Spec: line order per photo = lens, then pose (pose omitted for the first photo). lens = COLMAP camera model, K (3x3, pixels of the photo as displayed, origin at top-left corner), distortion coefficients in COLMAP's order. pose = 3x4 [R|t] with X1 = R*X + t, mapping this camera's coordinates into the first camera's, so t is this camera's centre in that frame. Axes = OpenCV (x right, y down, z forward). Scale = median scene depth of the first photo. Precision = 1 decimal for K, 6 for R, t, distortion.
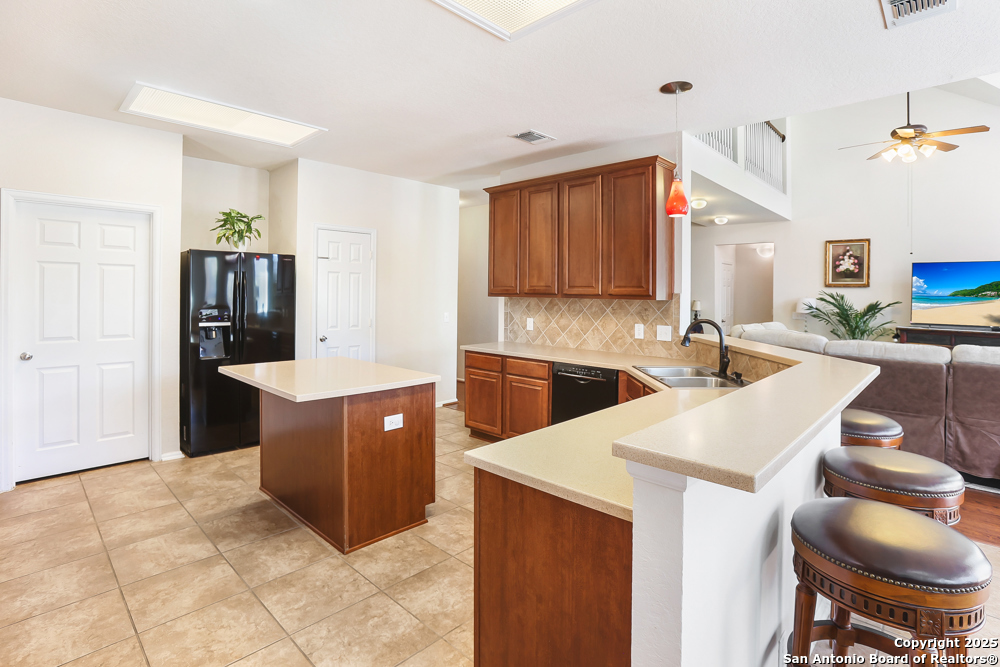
lens RADIAL K [[487.1, 0, 497.1], [0, 487.1, 300.1], [0, 0, 1]] dist [-0.059049, 0.017293]
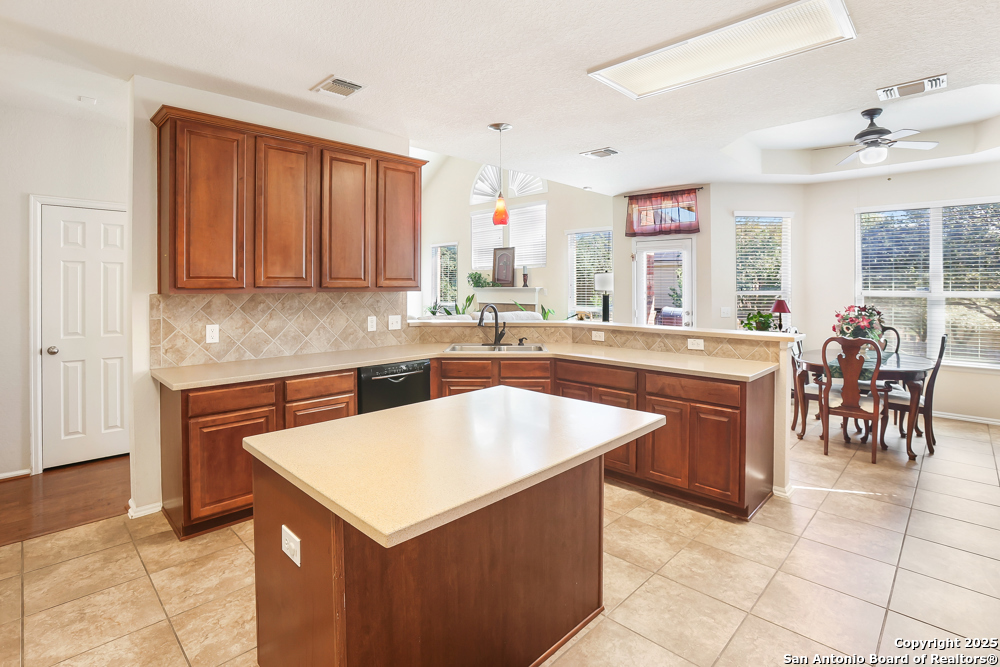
lens RADIAL K [[487.1, 0, 508.5], [0, 487.1, 288.8], [0, 0, 1]] dist [-0.059049, 0.017293]
pose [[-0.000298, -0.017925, 0.999839, -0.678557], [0.013278, 0.999751, 0.017927, -0.021014], [-0.999912, 0.013281, -0.000060, 0.696880]]
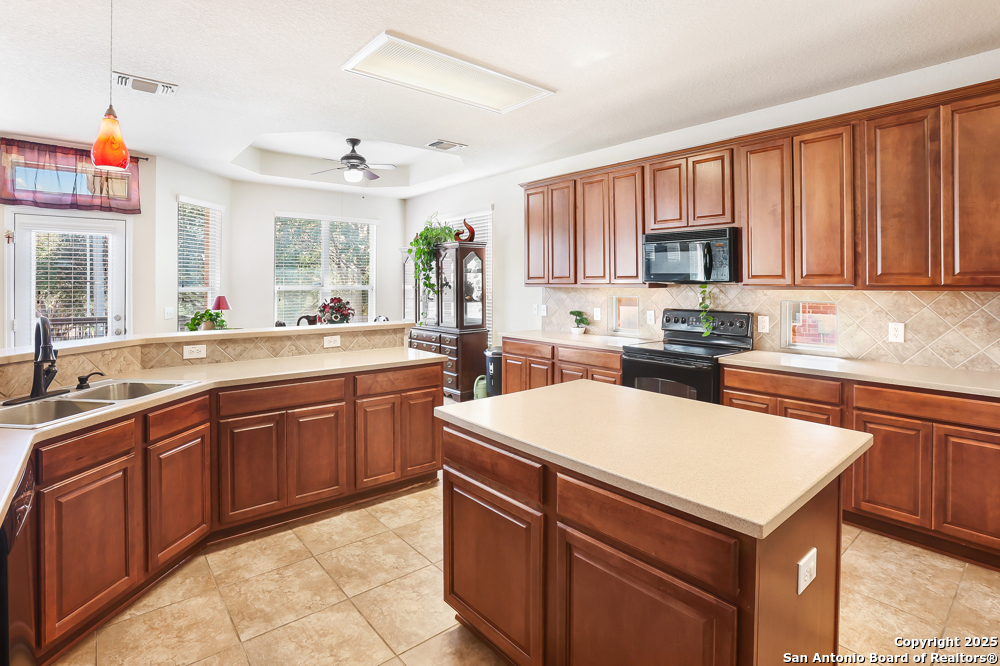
lens RADIAL K [[487.1, 0, 503.5], [0, 487.1, 279.4], [0, 0, 1]] dist [-0.059049, 0.017293]
pose [[-0.992537, -0.009024, 0.121609, -0.235896], [-0.007867, 0.999919, 0.009991, -0.019310], [-0.121689, 0.008959, -0.992528, 1.123245]]
